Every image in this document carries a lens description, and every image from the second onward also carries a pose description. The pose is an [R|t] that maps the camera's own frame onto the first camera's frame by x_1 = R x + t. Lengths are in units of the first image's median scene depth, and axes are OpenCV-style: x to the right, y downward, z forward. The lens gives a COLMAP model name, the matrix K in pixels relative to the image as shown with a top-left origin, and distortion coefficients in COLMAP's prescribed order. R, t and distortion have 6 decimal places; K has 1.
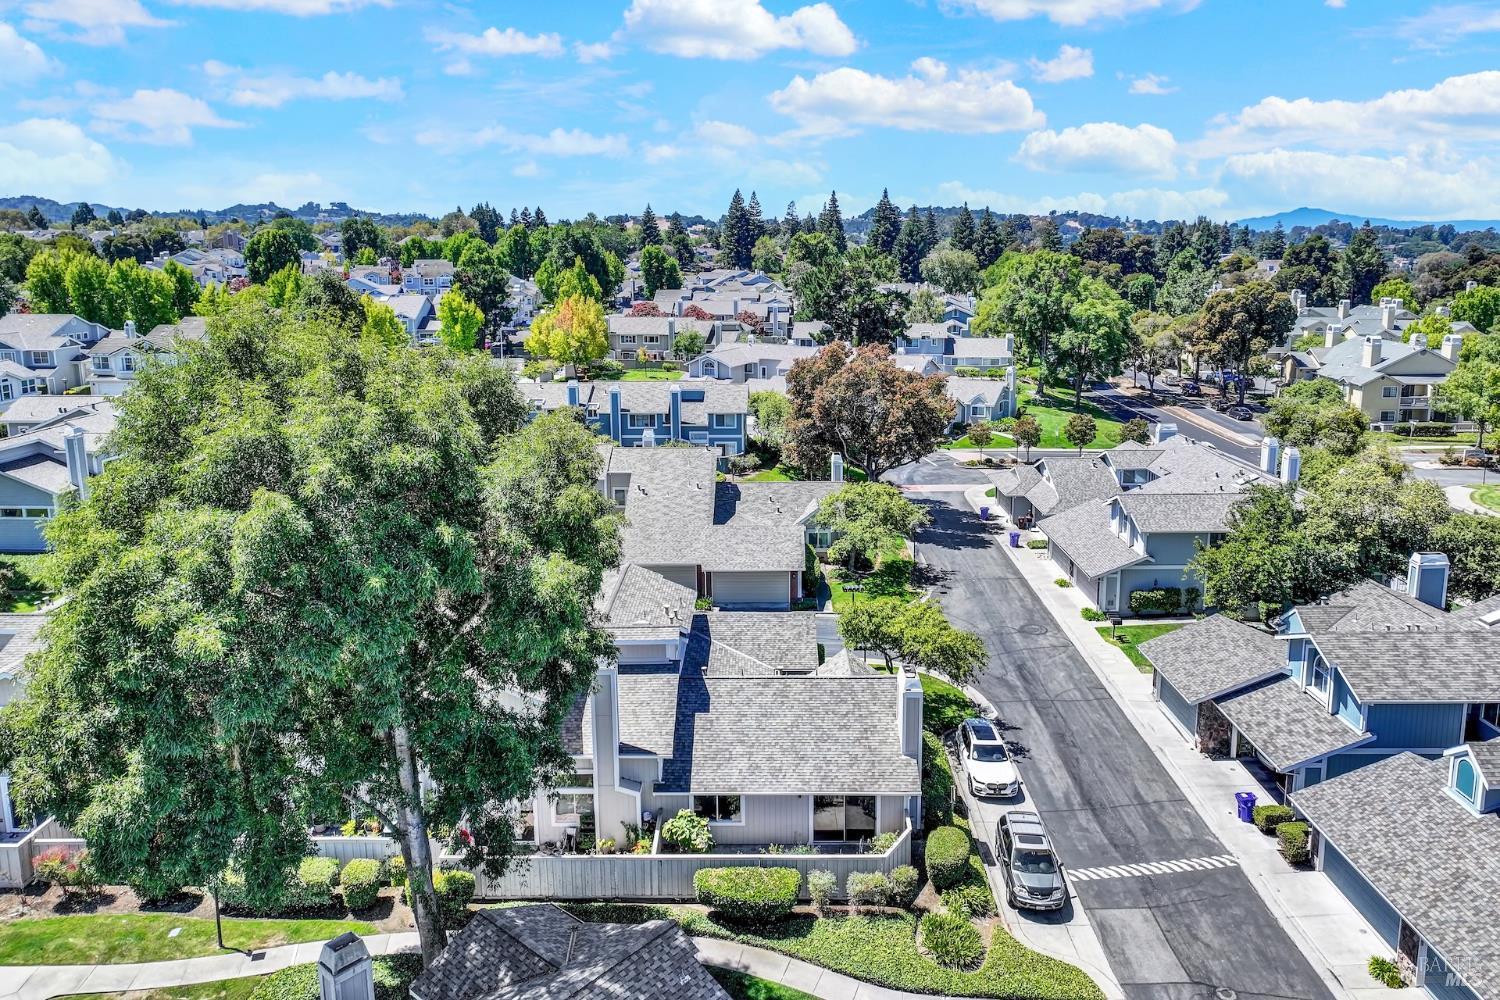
lens RADIAL K [[1045.1, 0, 755.7], [0, 1045.1, 441.2], [0, 0, 1]] dist [0.004617, 0.006680]
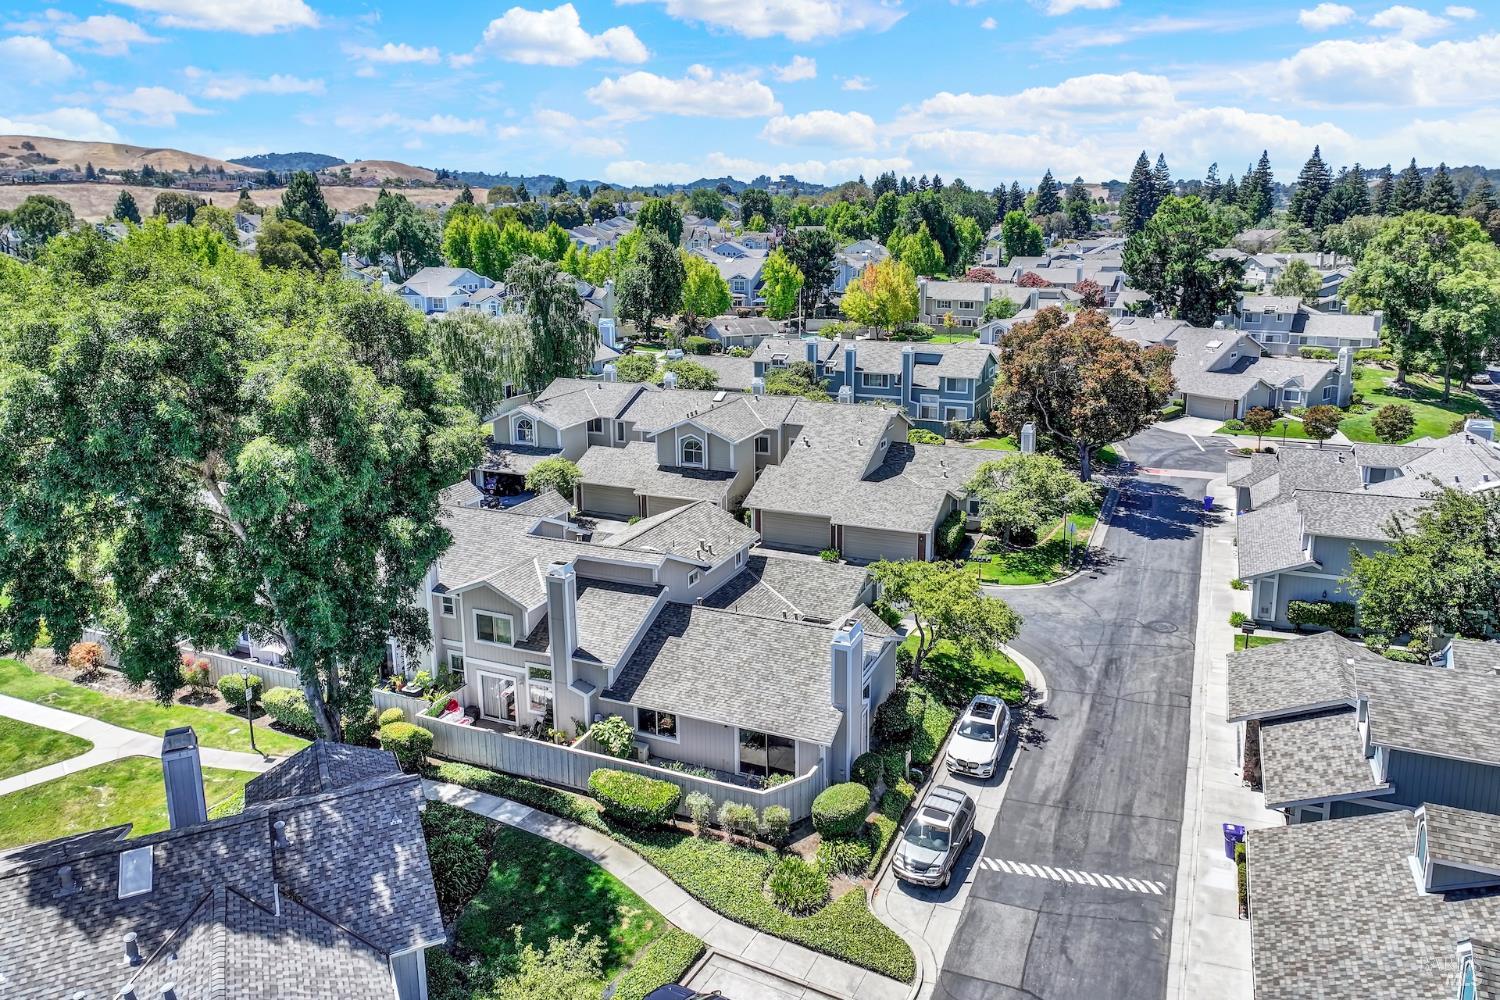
lens RADIAL K [[1045.1, 0, 755.7], [0, 1045.1, 441.2], [0, 0, 1]] dist [0.004617, 0.006680]
pose [[0.919107, 0.080712, -0.385652, 0.255206], [-0.070068, 0.996674, 0.041601, 0.007239], [0.387727, -0.011214, 0.921706, 0.033565]]
